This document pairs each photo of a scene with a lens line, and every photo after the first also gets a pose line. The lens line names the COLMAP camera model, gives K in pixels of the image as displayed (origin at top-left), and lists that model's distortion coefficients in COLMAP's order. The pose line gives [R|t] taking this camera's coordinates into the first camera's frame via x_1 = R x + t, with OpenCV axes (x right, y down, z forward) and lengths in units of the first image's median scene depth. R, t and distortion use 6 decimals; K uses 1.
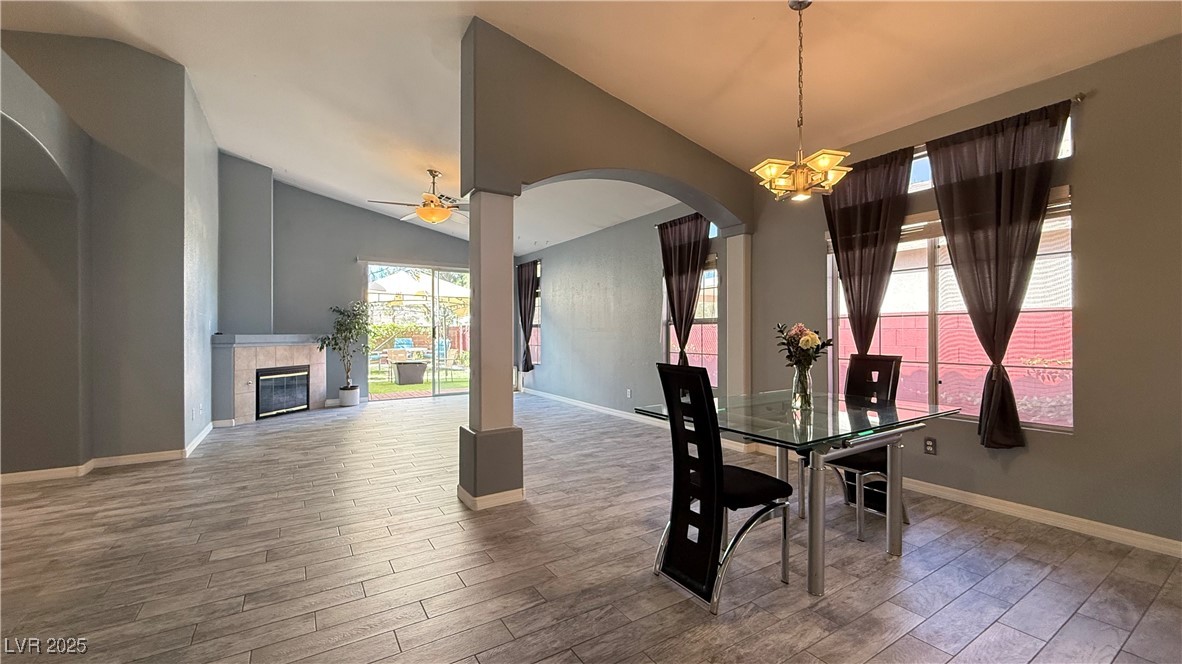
lens RADIAL K [[467.8, 0, 585.4], [0, 467.8, 332.6], [0, 0, 1]] dist [0.000890, 0.000067]
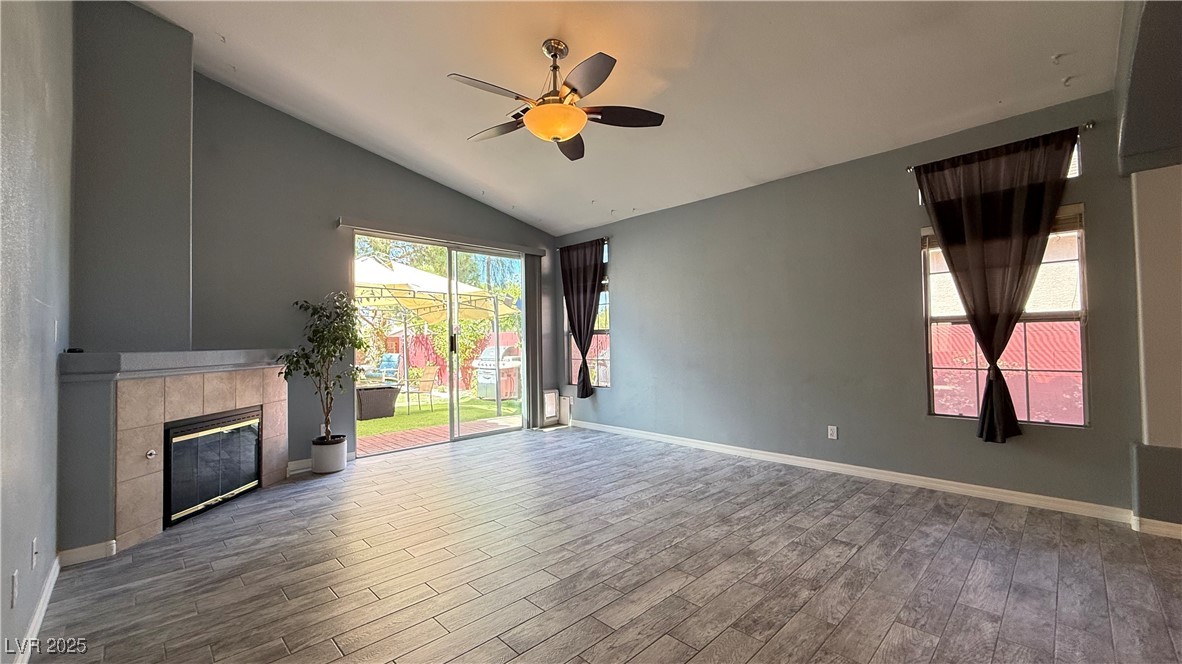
lens RADIAL K [[469.3, 0, 588.5], [0, 469.3, 330.6], [0, 0, 1]] dist [-0.000095, -0.000505]
pose [[0.978400, -0.009169, 0.206519, -0.314710], [0.014356, 0.999618, -0.023632, -0.000074], [-0.206223, 0.026087, 0.978157, 0.364458]]
